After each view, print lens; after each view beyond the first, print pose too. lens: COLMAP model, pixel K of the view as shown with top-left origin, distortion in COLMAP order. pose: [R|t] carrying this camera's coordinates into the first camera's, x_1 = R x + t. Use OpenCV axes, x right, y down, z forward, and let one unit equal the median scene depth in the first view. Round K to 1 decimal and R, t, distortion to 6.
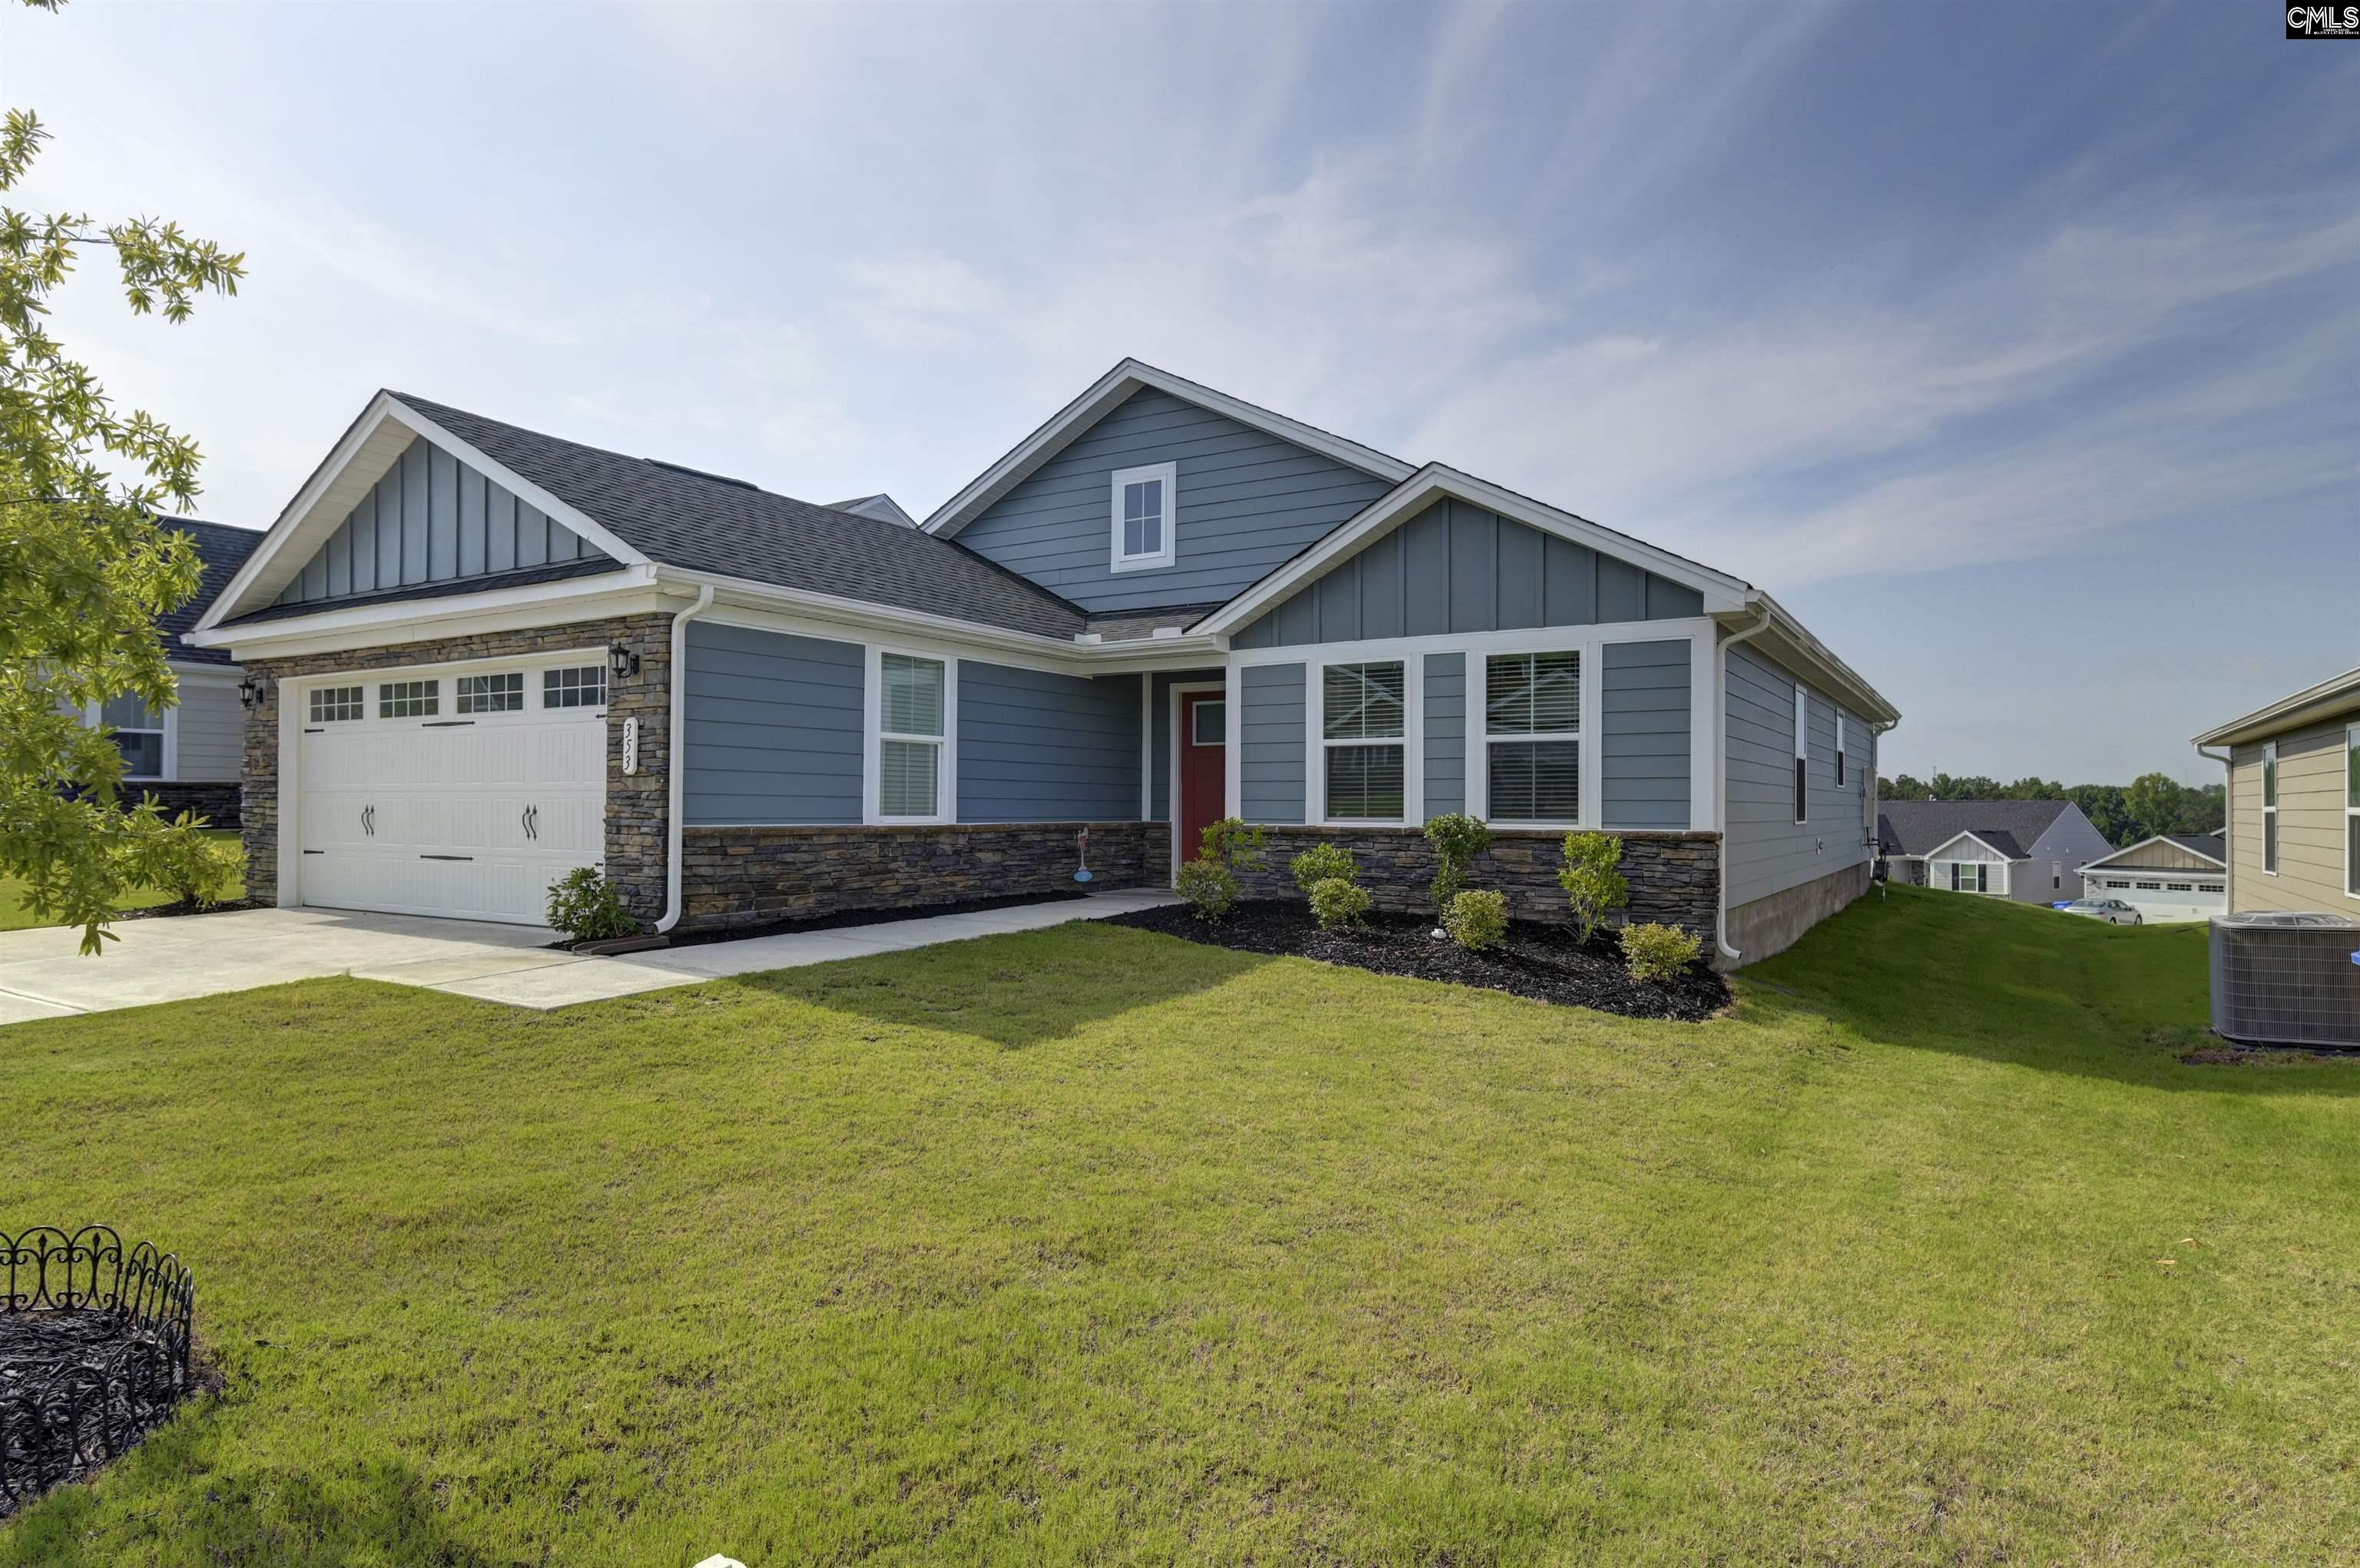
lens RADIAL K [[1305.0, 0, 1187.4], [0, 1305.0, 791.0], [0, 0, 1]] dist [0.003577, -0.000379]
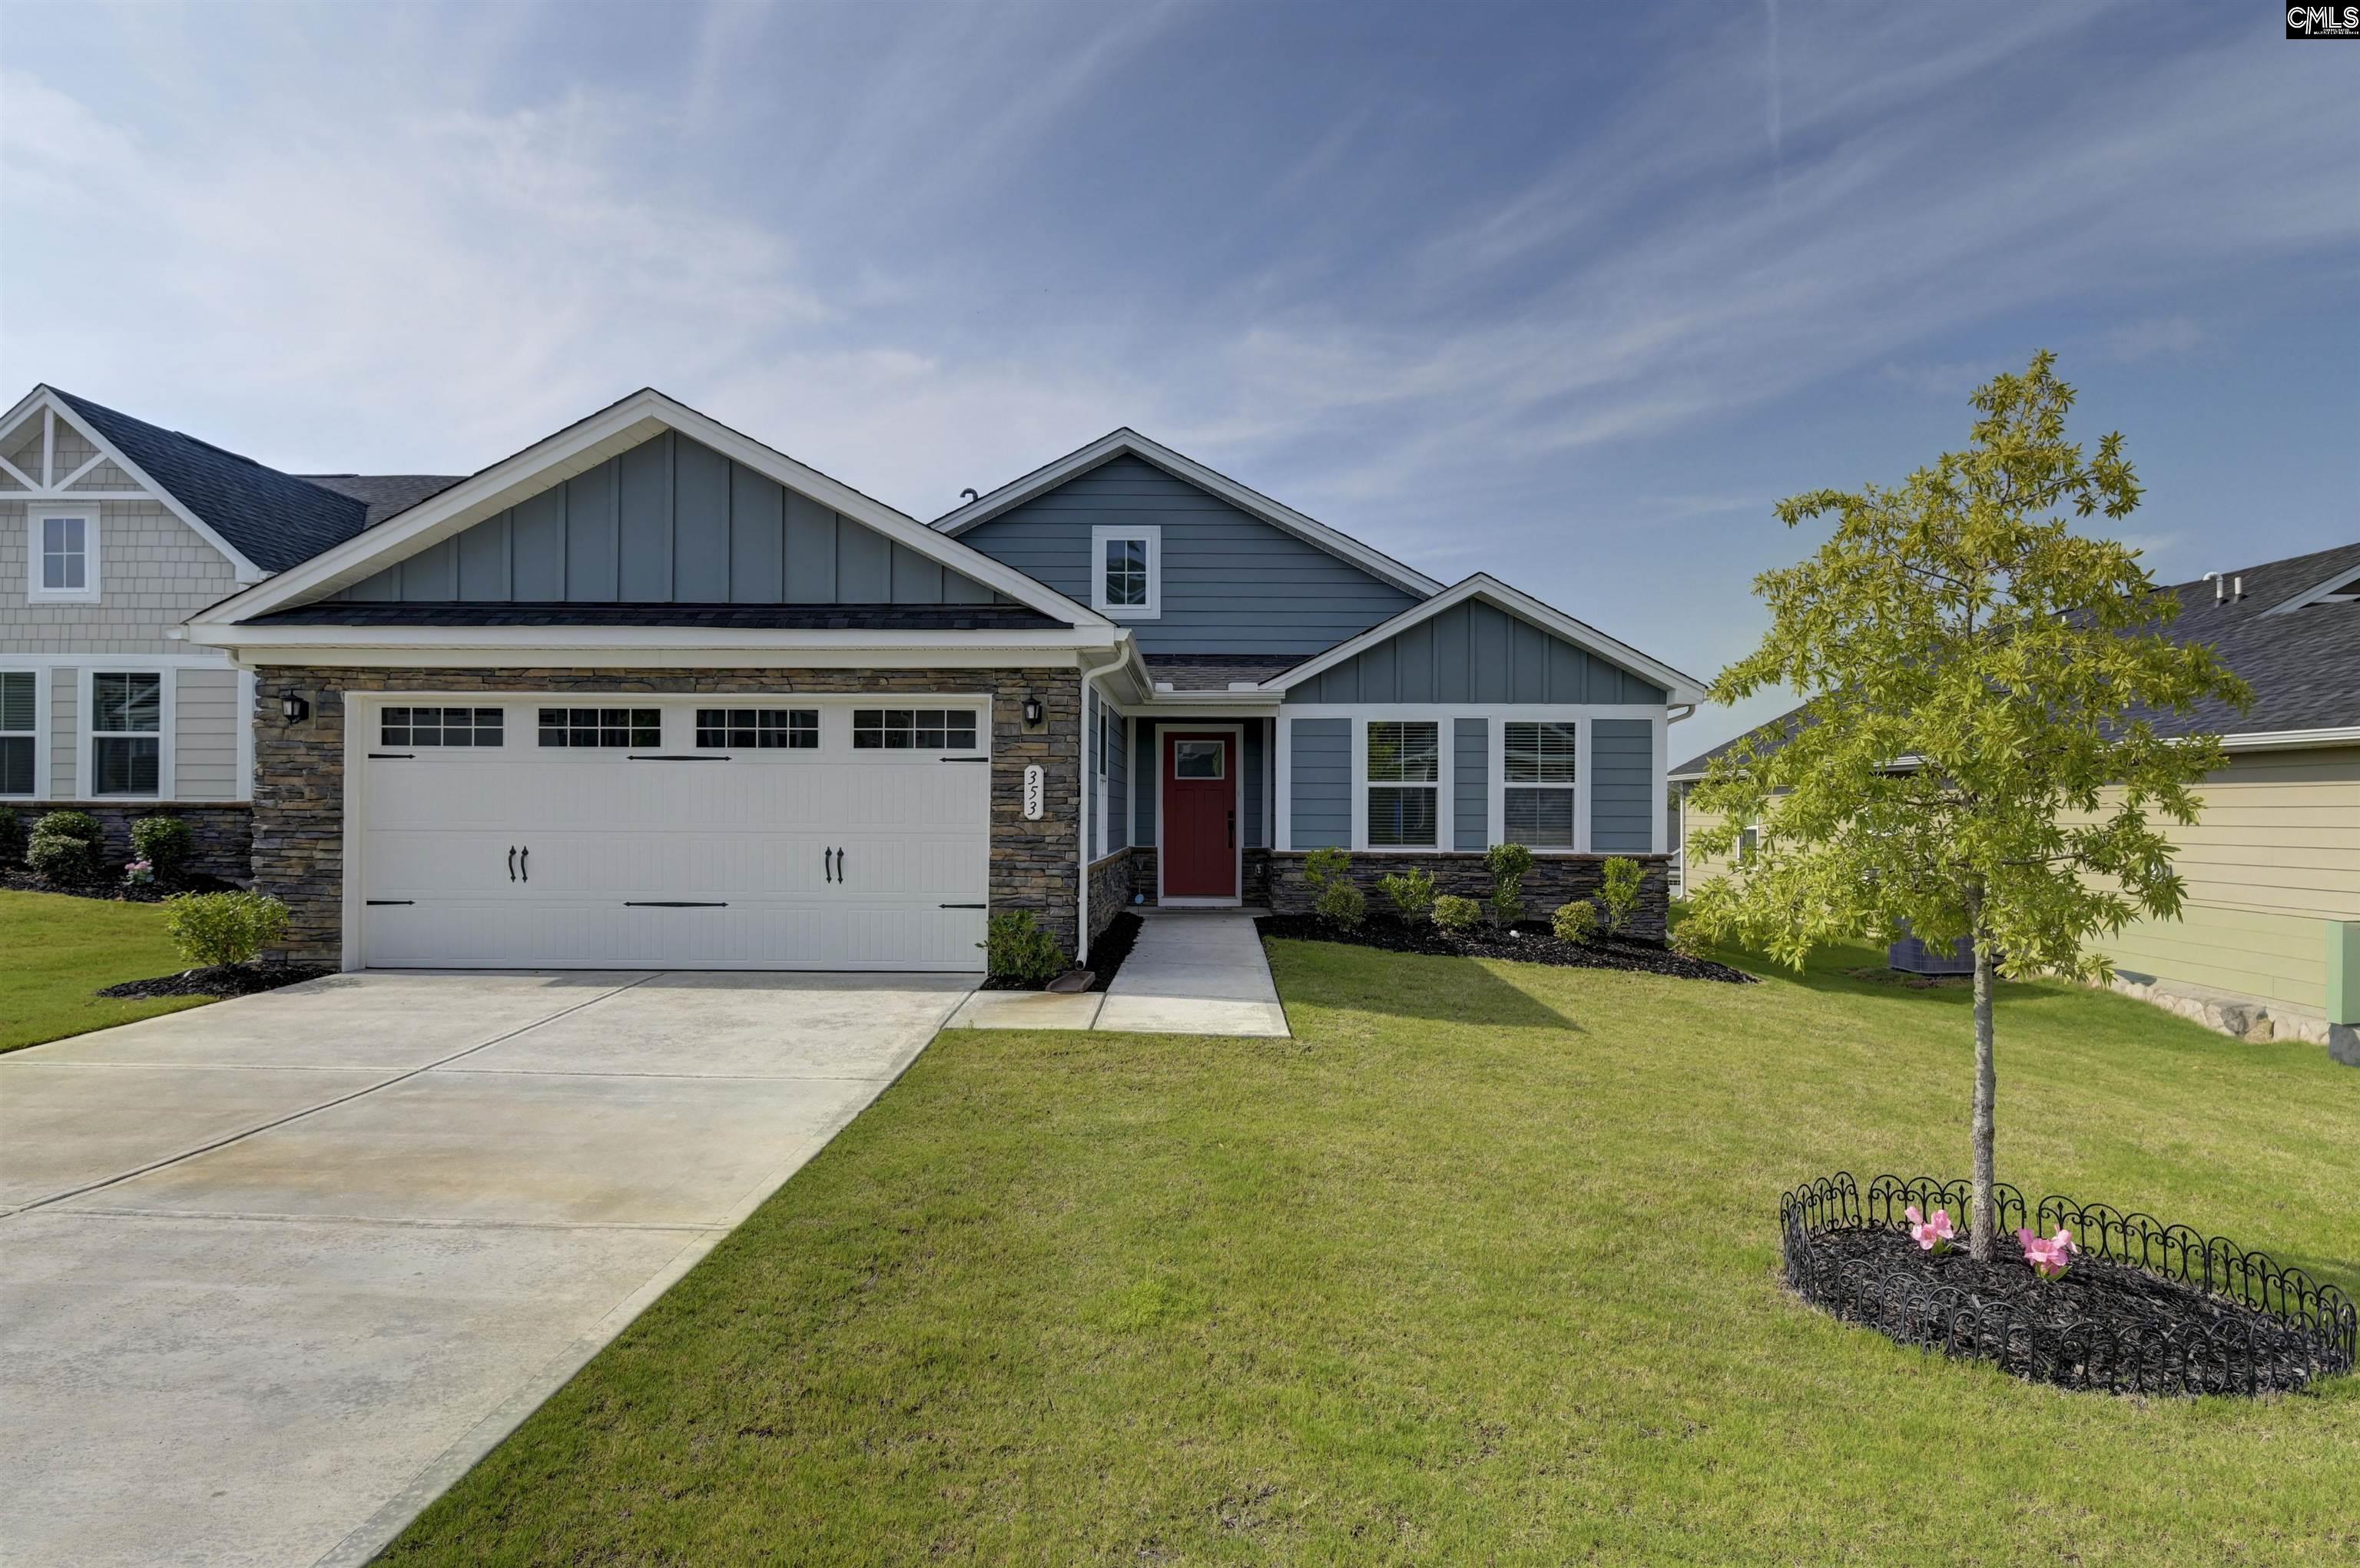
lens RADIAL K [[1305.0, 0, 1180.2], [0, 1305.0, 791.7], [0, 0, 1]] dist [0.003577, -0.000379]
pose [[0.858234, 0.006896, 0.513212, -0.697911], [-0.007602, 0.999971, -0.000724, -0.028399], [-0.513202, -0.003280, 0.858261, 0.033507]]
